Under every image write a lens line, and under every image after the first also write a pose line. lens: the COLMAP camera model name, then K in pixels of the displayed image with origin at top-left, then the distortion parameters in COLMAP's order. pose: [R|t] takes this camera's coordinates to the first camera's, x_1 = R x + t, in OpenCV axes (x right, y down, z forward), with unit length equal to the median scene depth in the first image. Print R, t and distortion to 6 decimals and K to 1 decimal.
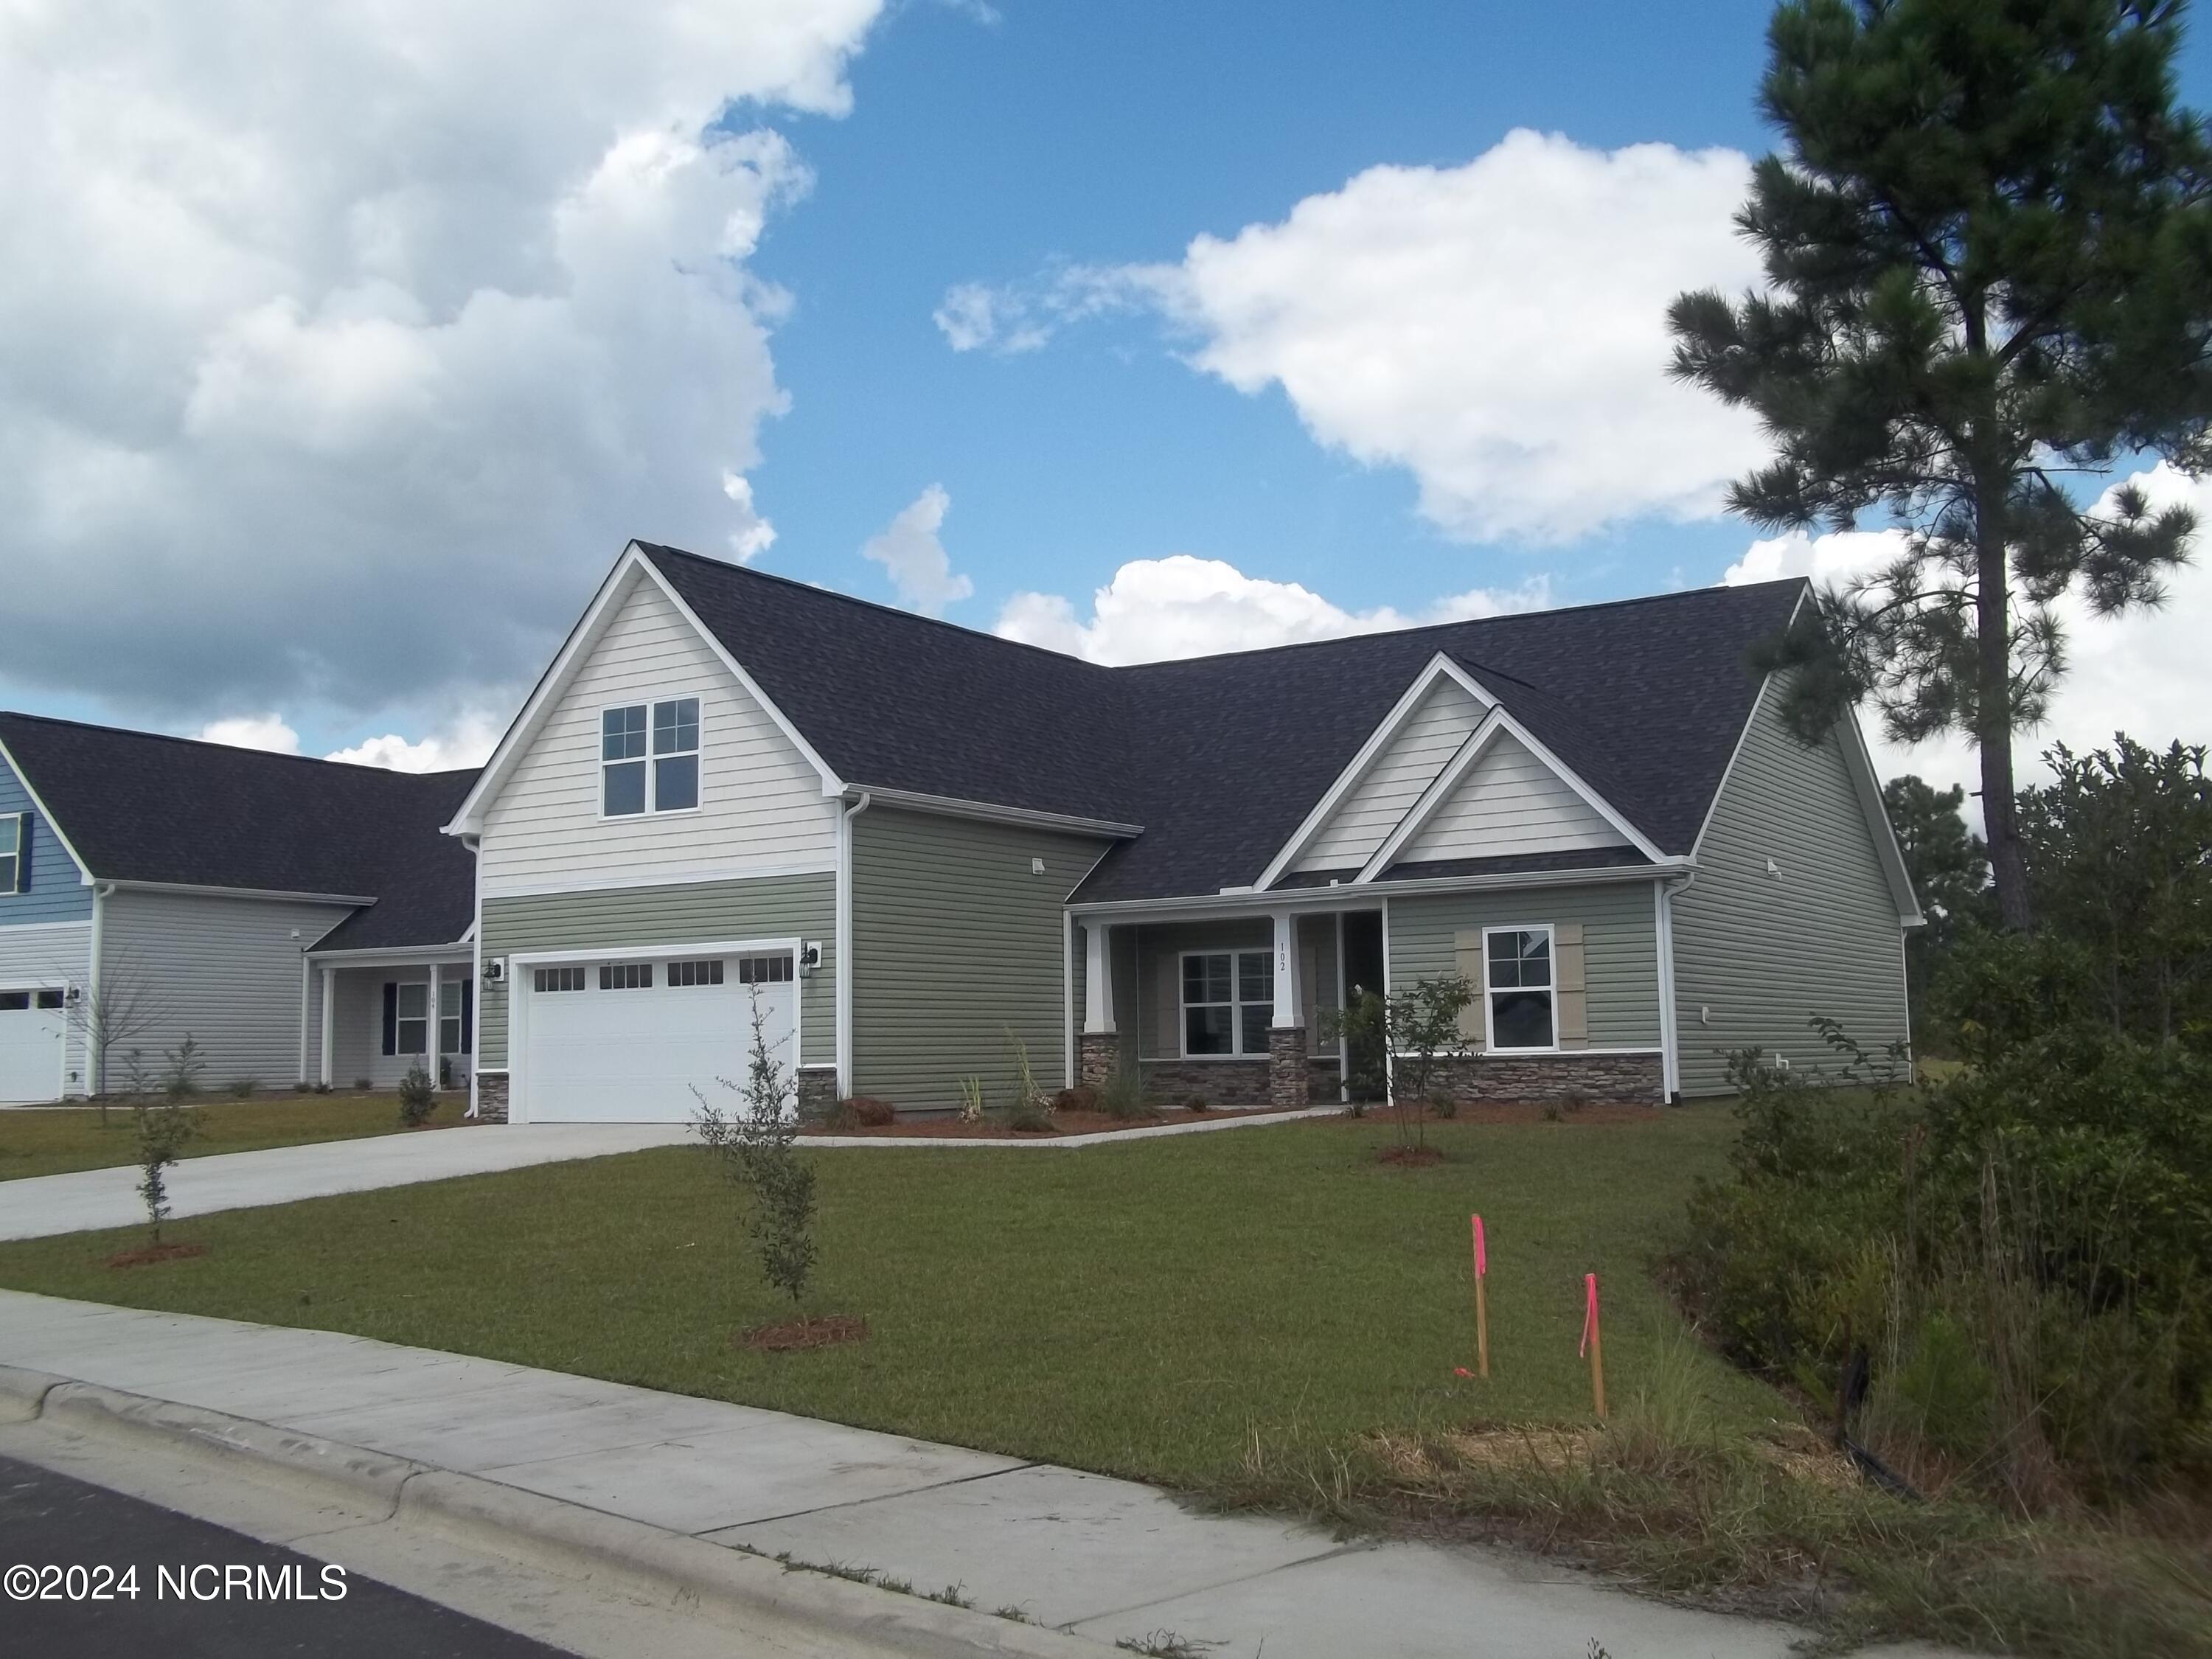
lens RADIAL K [[2122.9, 0, 1099.9], [0, 2122.9, 822.8], [0, 0, 1]] dist [-0.020664, 0.005961]
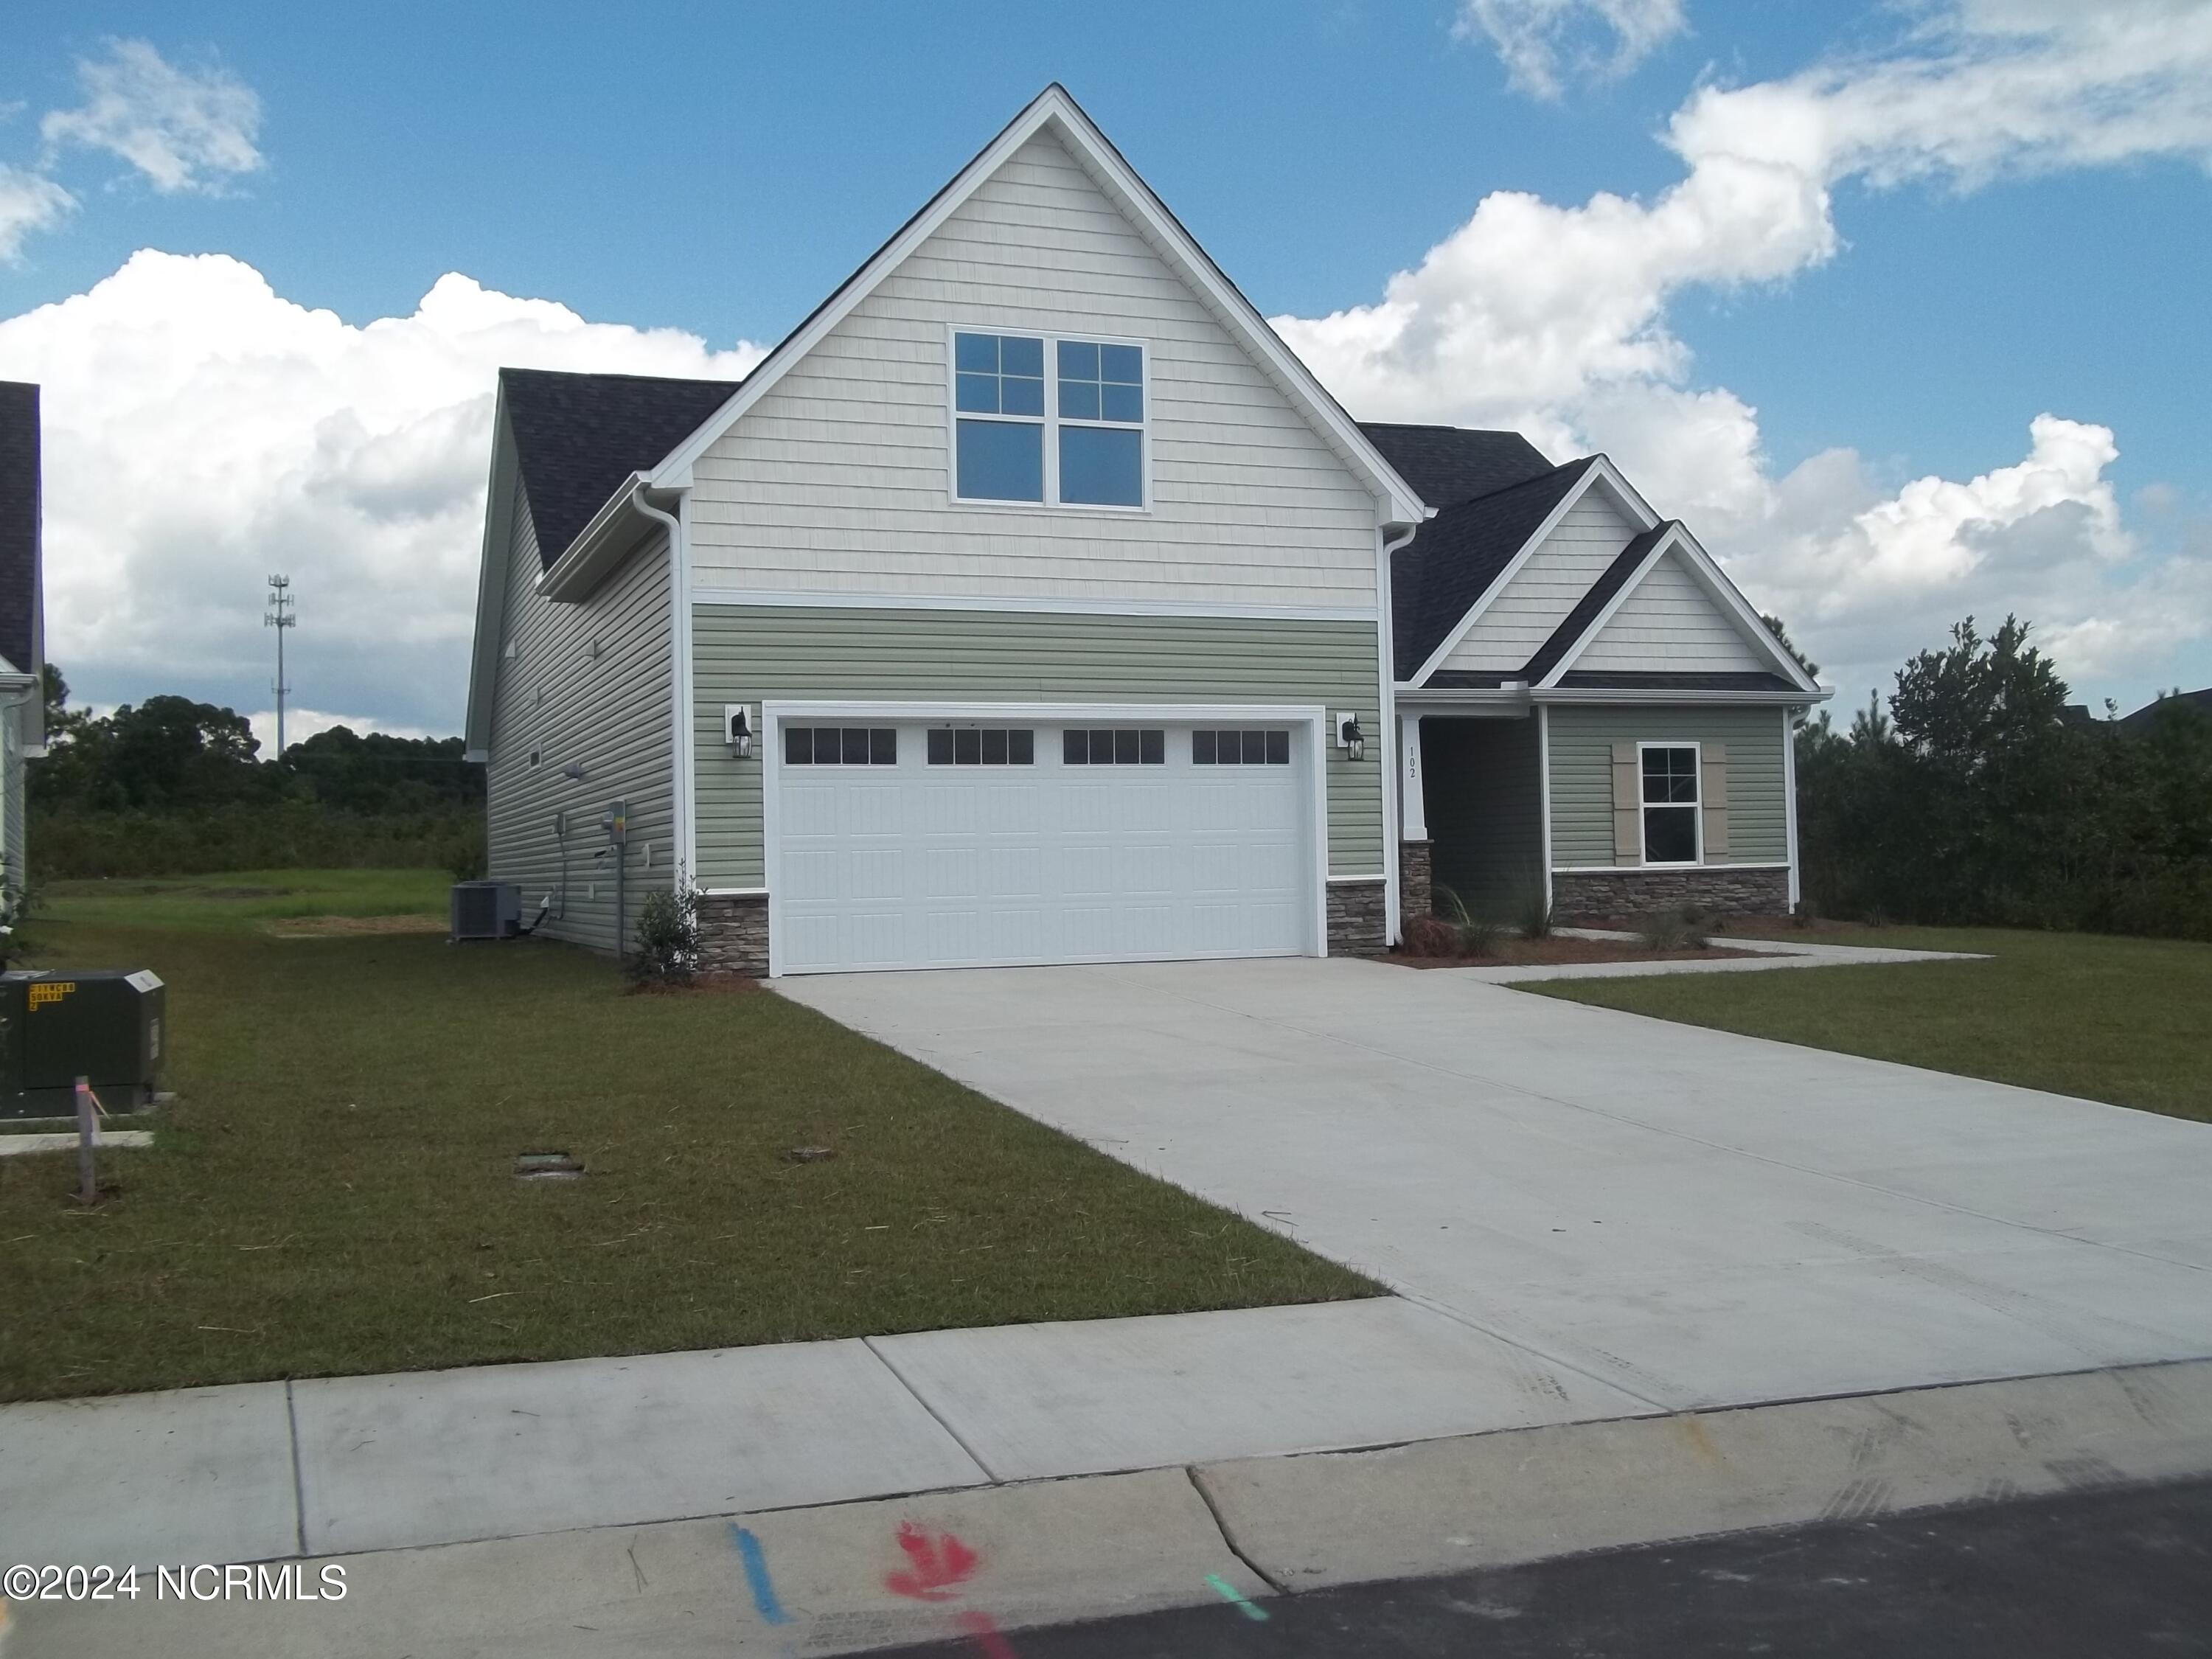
lens RADIAL K [[2122.9, 0, 1099.9], [0, 2122.9, 822.8], [0, 0, 1]] dist [-0.020664, 0.005961]
pose [[0.599675, 0.023483, 0.799899, -0.743148], [-0.077243, 0.996601, 0.028650, 0.076064], [-0.796507, -0.078967, 0.599450, 0.586801]]
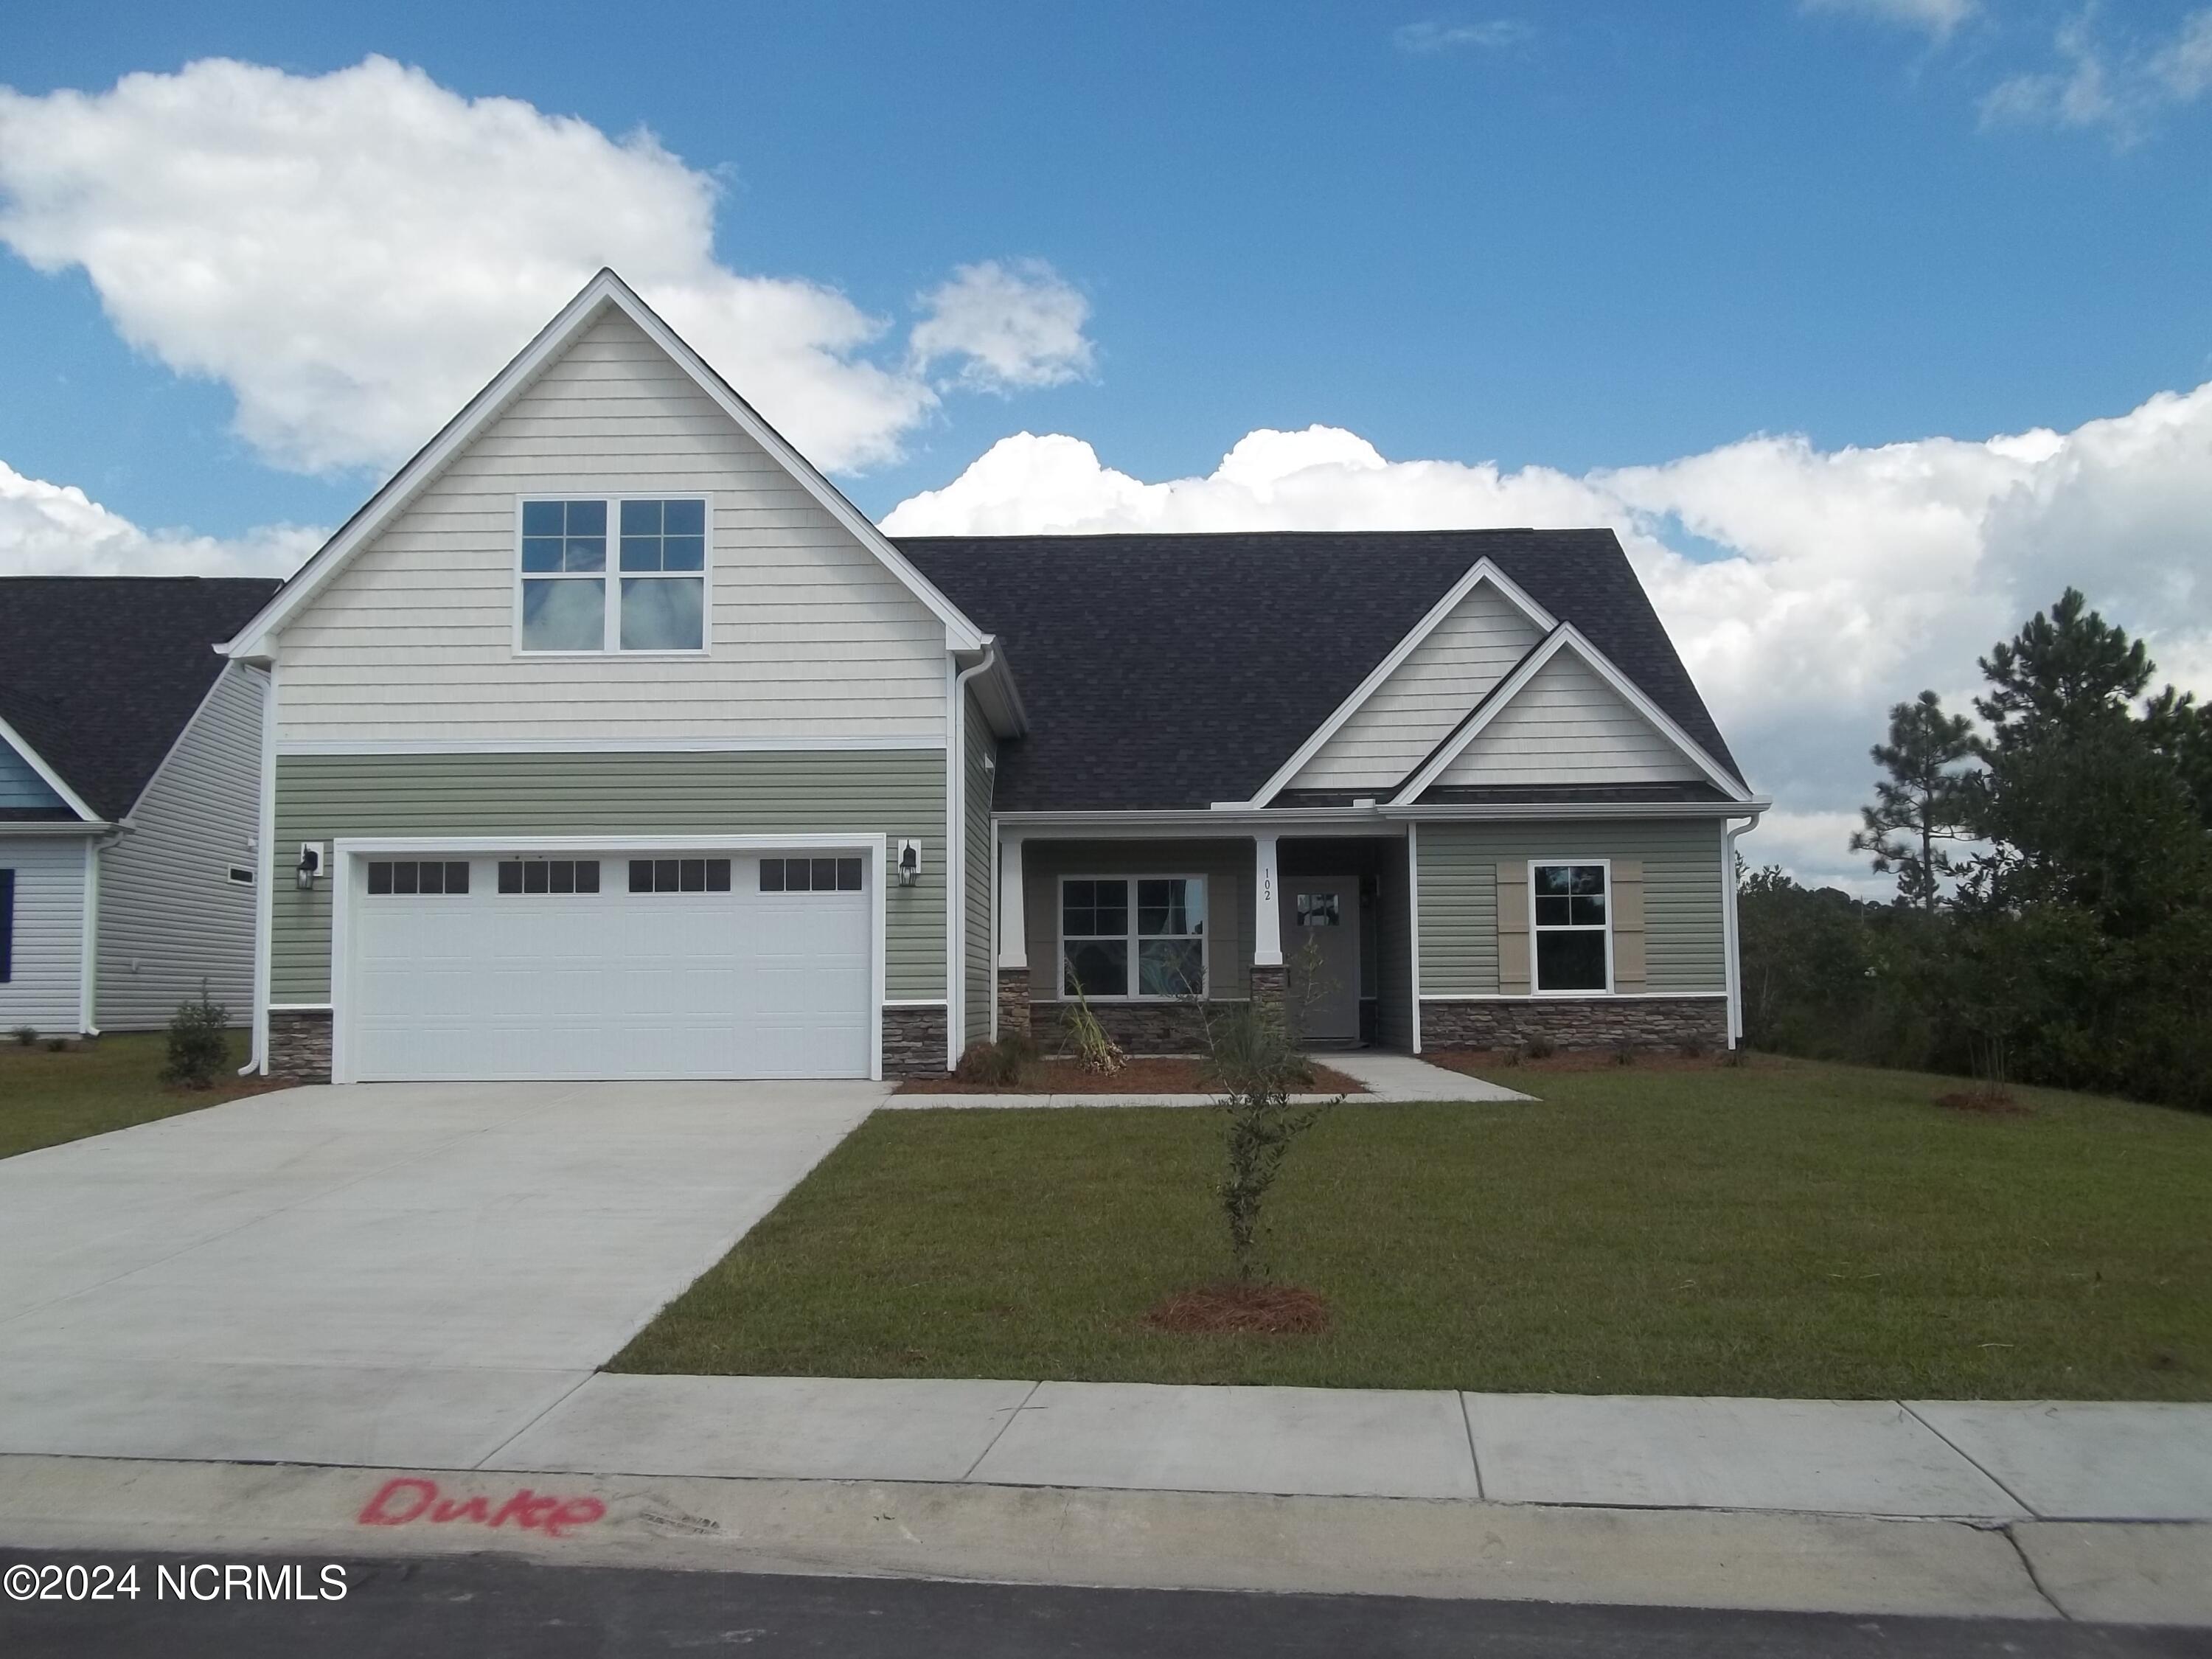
lens RADIAL K [[2122.9, 0, 1099.9], [0, 2122.9, 822.8], [0, 0, 1]] dist [-0.020664, 0.005961]
pose [[0.854013, 0.053493, 0.517494, -0.445103], [-0.063609, 0.997973, 0.001813, 0.042220], [-0.516348, -0.034466, 0.855685, 0.299562]]
